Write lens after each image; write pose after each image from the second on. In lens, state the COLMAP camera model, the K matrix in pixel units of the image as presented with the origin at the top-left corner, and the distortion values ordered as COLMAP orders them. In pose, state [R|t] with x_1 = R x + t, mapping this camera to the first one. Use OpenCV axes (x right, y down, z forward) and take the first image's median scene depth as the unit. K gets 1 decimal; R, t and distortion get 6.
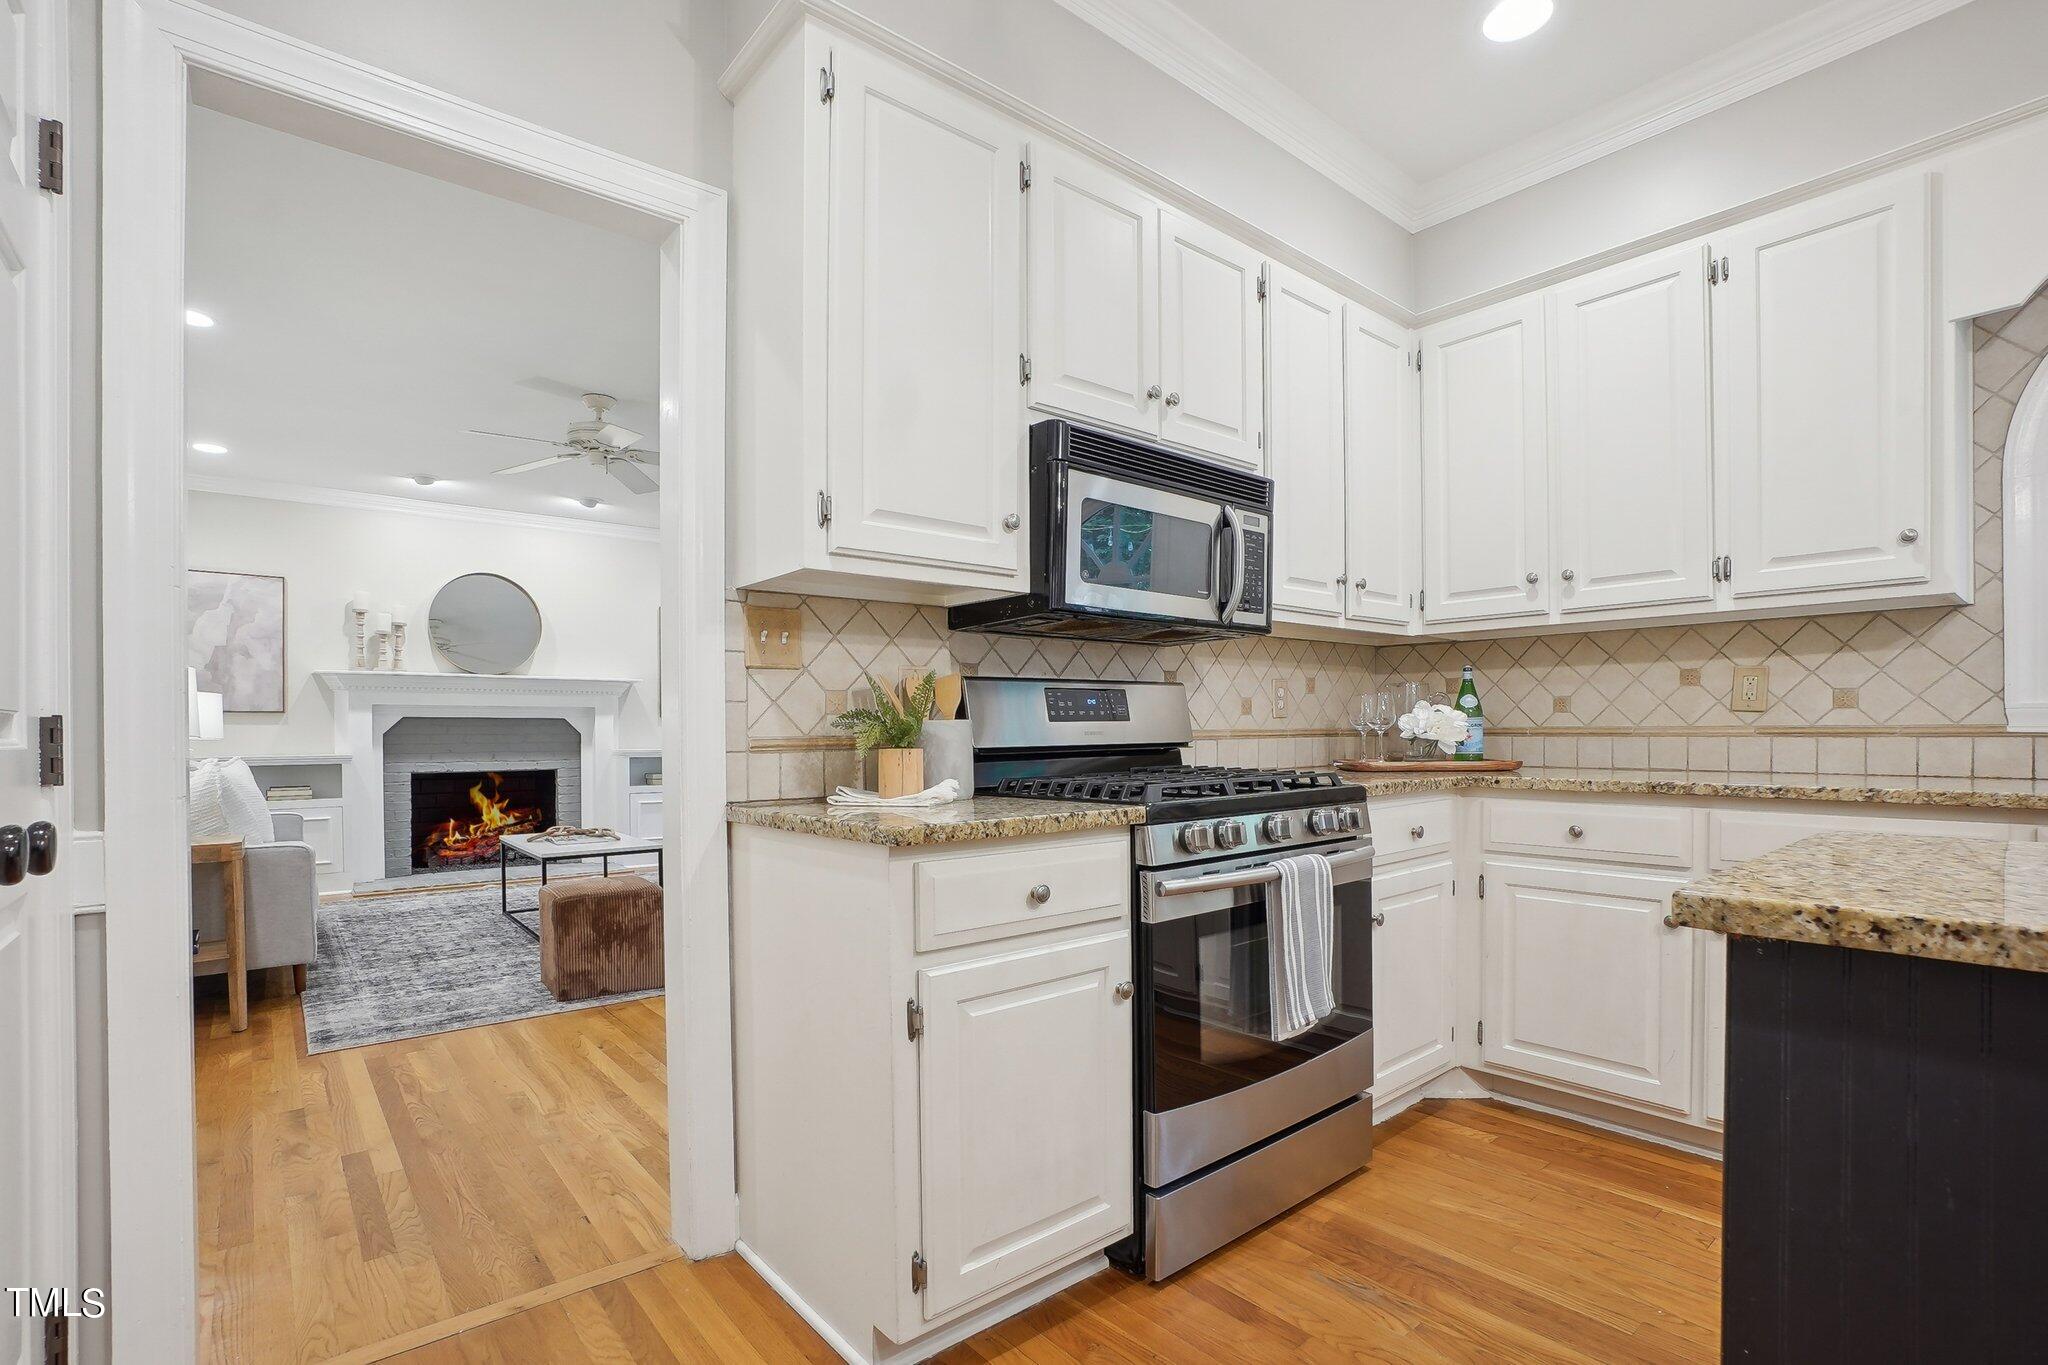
lens RADIAL K [[947.4, 0, 1021.8], [0, 947.4, 738.6], [0, 0, 1]] dist [-0.043389, 0.000673]
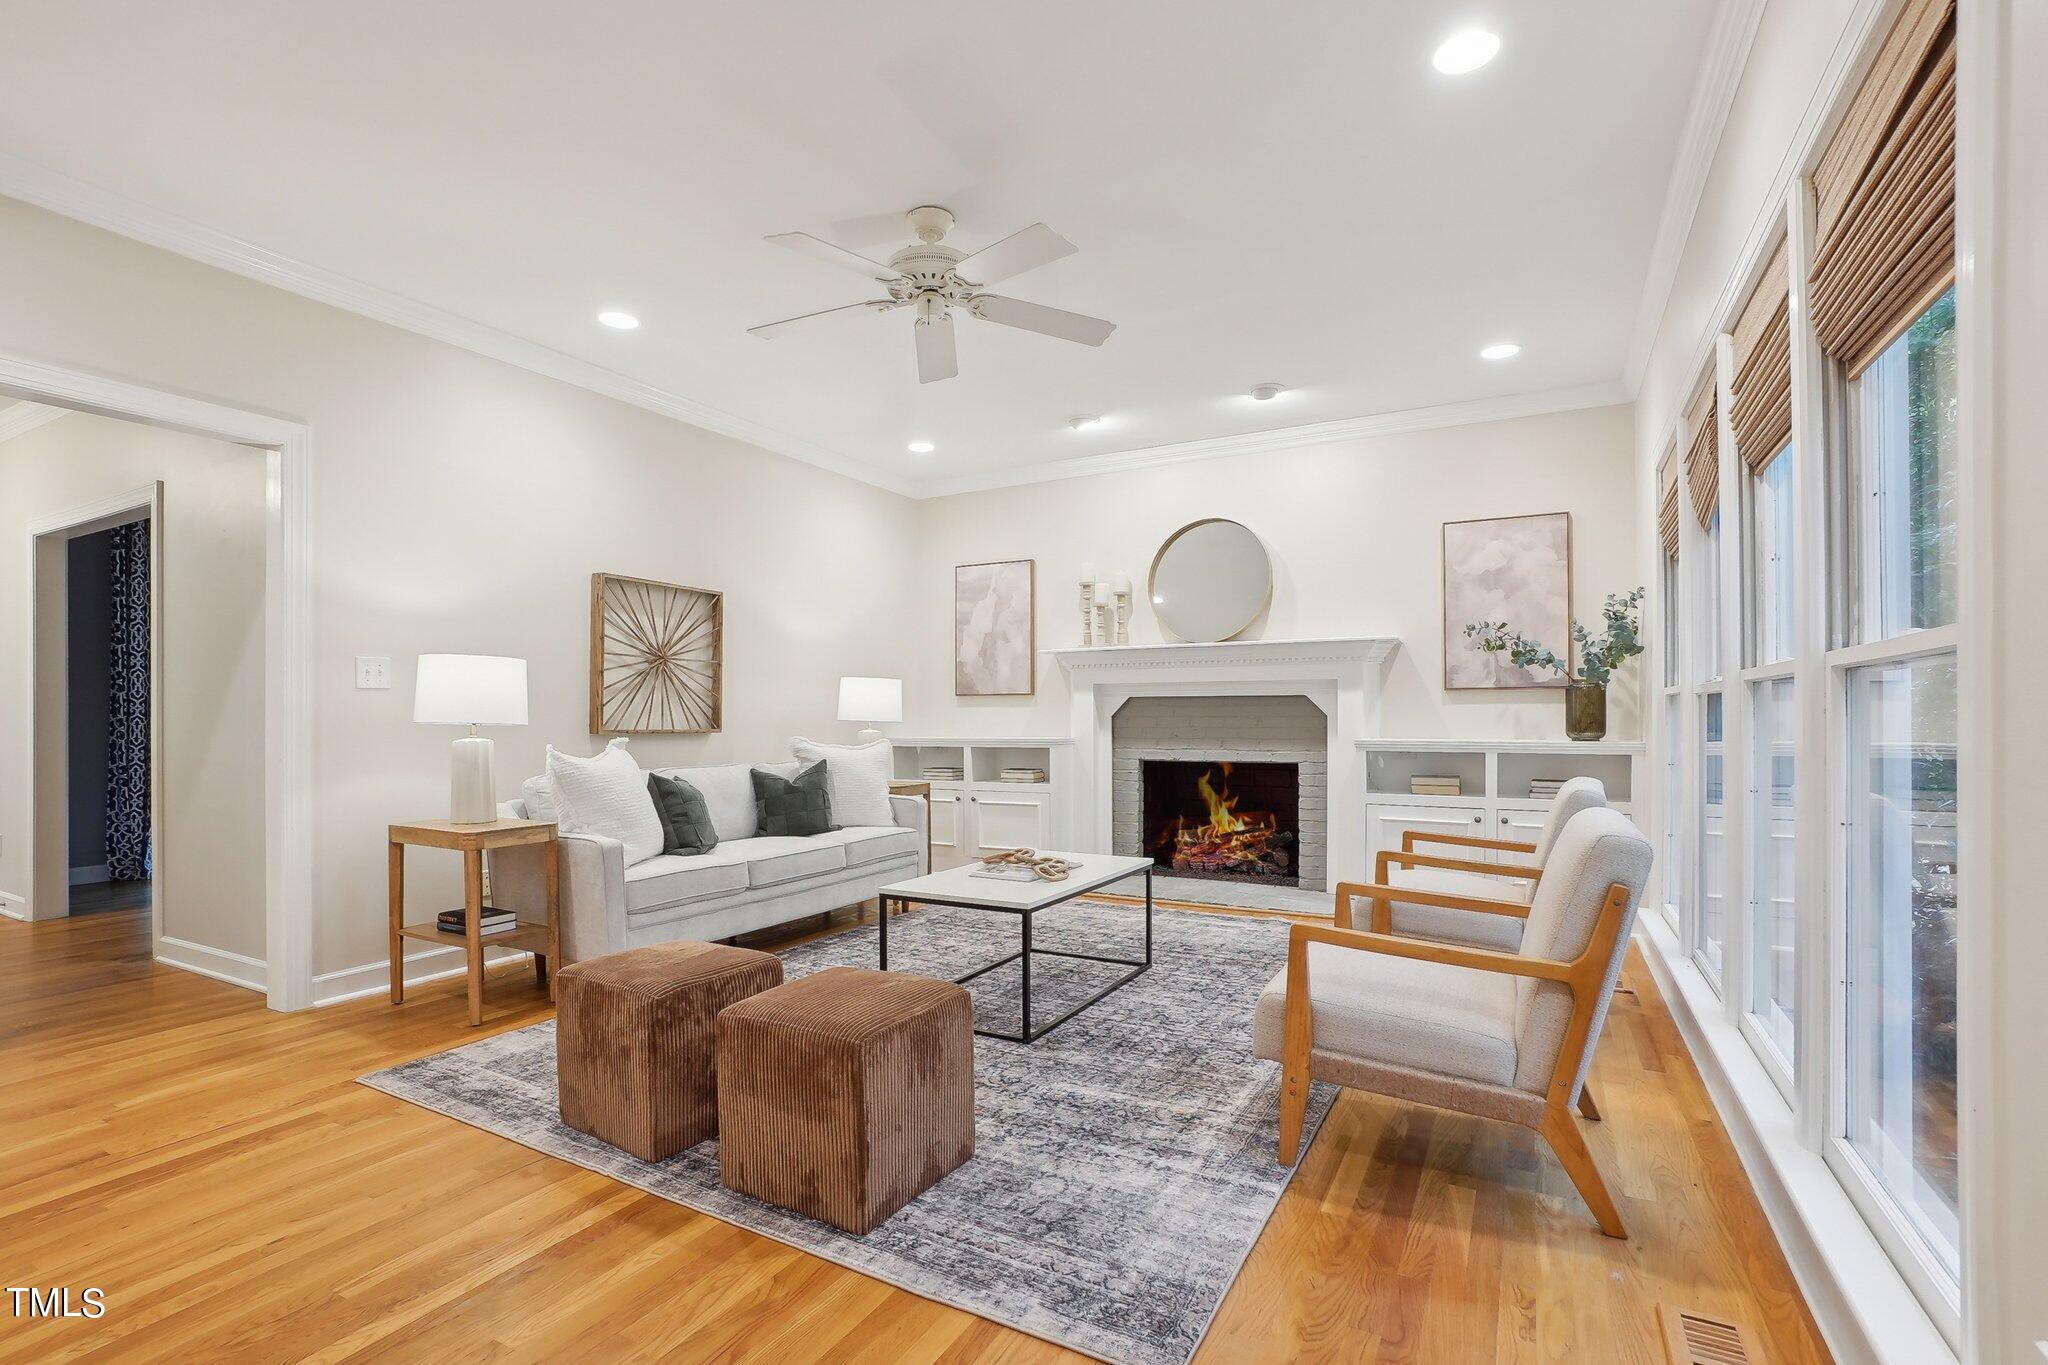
lens RADIAL K [[934.5, 0, 1021.3], [0, 934.5, 708.3], [0, 0, 1]] dist [-0.041551, 0.000338]
pose [[0.364773, -0.005634, -0.931079, 0.274956], [-0.002360, 0.999973, -0.006975, -0.012411], [0.931094, 0.004741, 0.364750, 1.227193]]
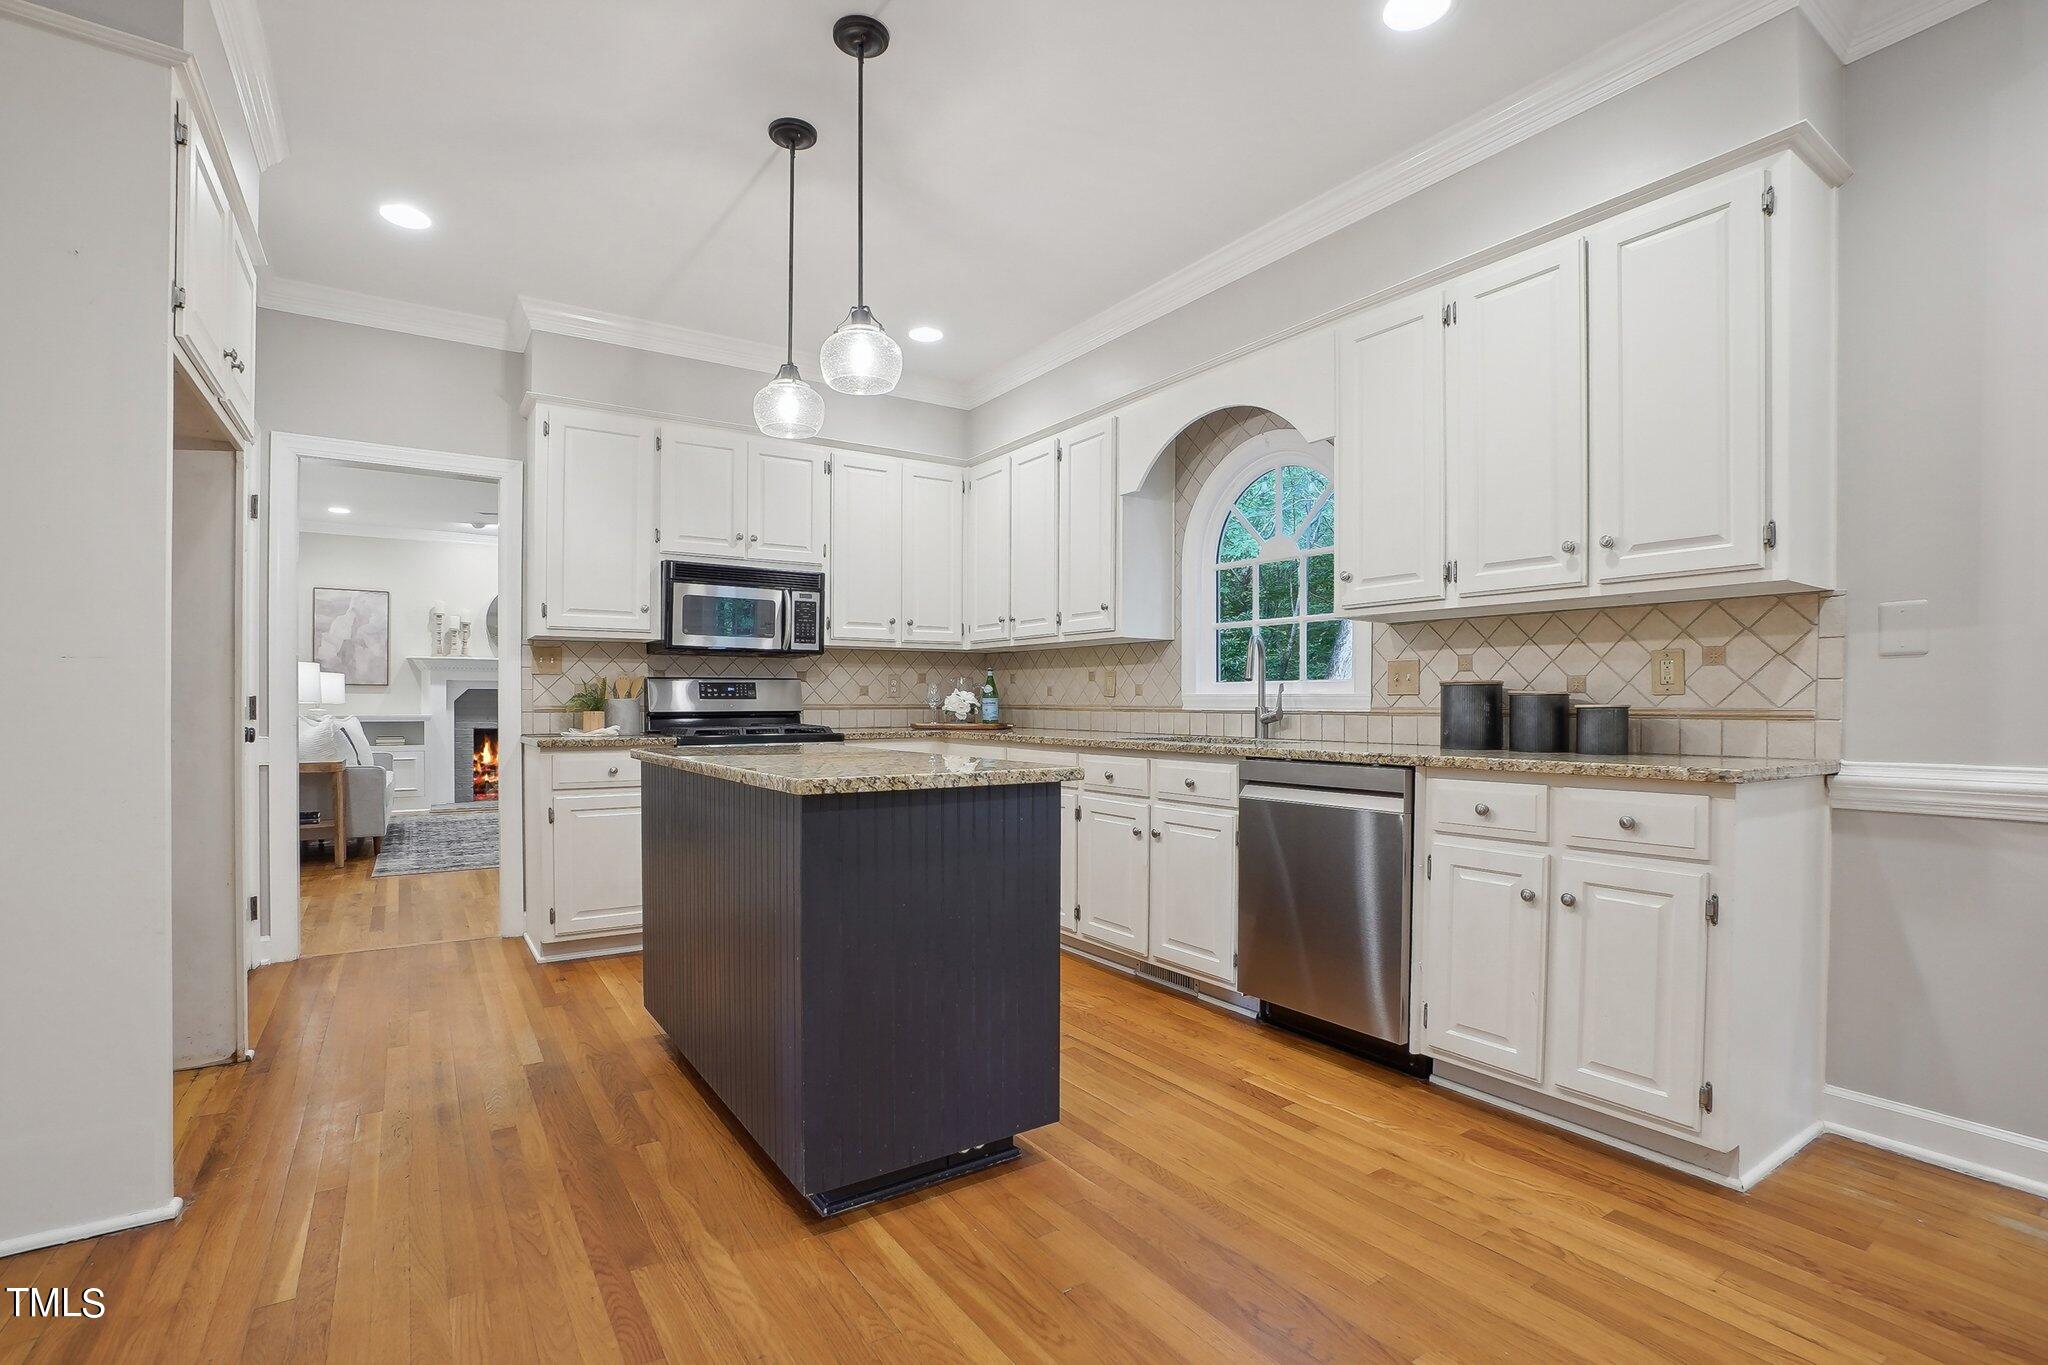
lens RADIAL K [[939.7, 0, 1016.7], [0, 939.7, 709.5], [0, 0, 1]] dist [-0.053391, 0.000666]
pose [[0.994331, 0.010698, -0.105791, 0.655822], [-0.010725, 0.999942, 0.000311, -0.003348], [0.105788, 0.000825, 0.994388, -0.640287]]
